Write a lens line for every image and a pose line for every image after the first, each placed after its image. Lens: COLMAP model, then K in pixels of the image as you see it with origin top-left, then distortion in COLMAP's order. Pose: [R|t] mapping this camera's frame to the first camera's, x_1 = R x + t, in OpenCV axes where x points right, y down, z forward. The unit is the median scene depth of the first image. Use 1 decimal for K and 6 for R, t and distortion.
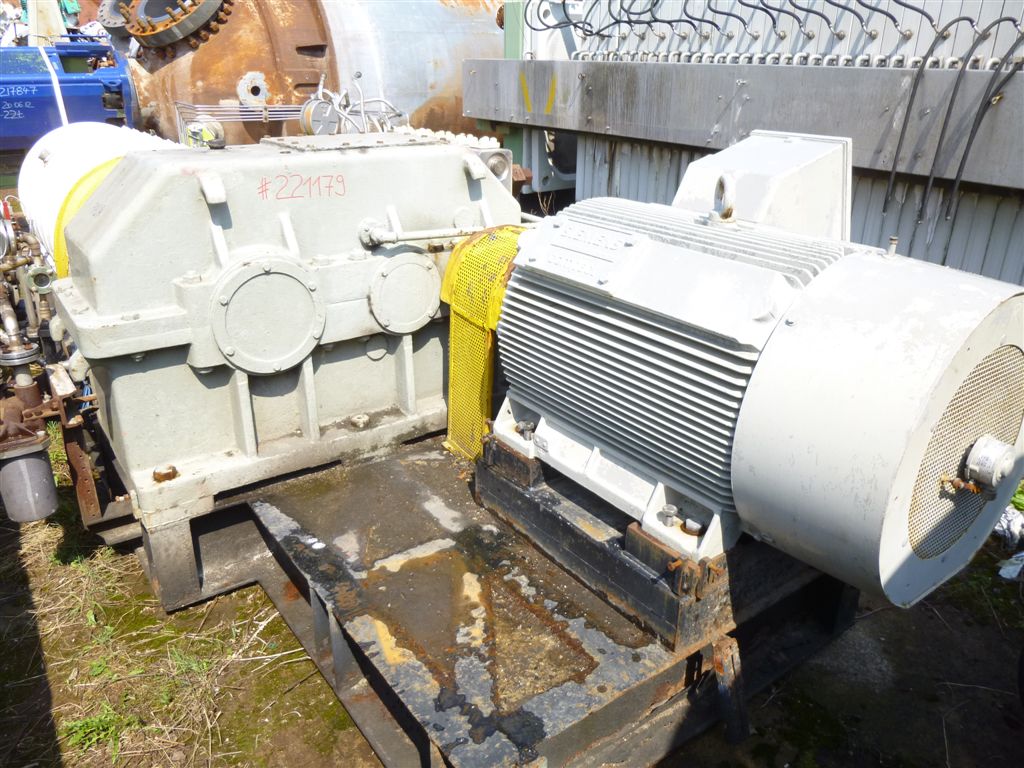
lens RADIAL K [[777.7, 0, 513.7], [0, 777.7, 385.8], [0, 0, 1]] dist [-0.030123, 0.015701]
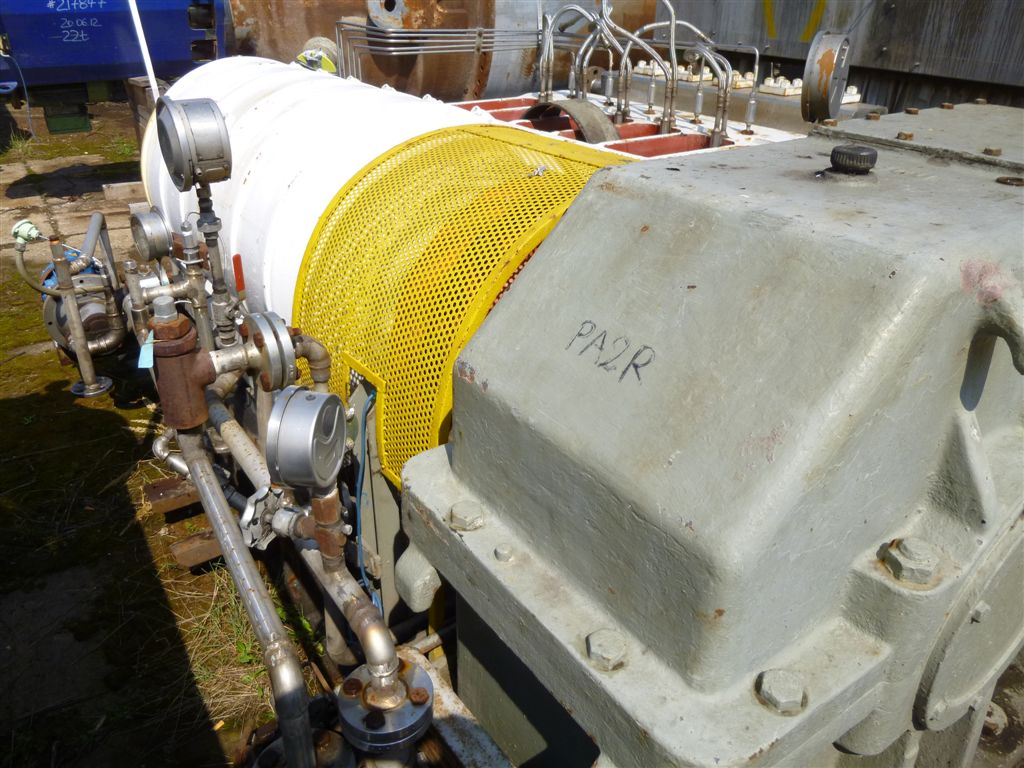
lens RADIAL K [[777.7, 0, 508.3], [0, 777.7, 384.4], [0, 0, 1]] dist [-0.030123, 0.015701]
pose [[0.999763, 0.012782, -0.017615, -0.200169], [-0.011046, 0.995384, 0.095334, -0.085435], [0.018752, -0.095117, 0.995289, 0.215299]]
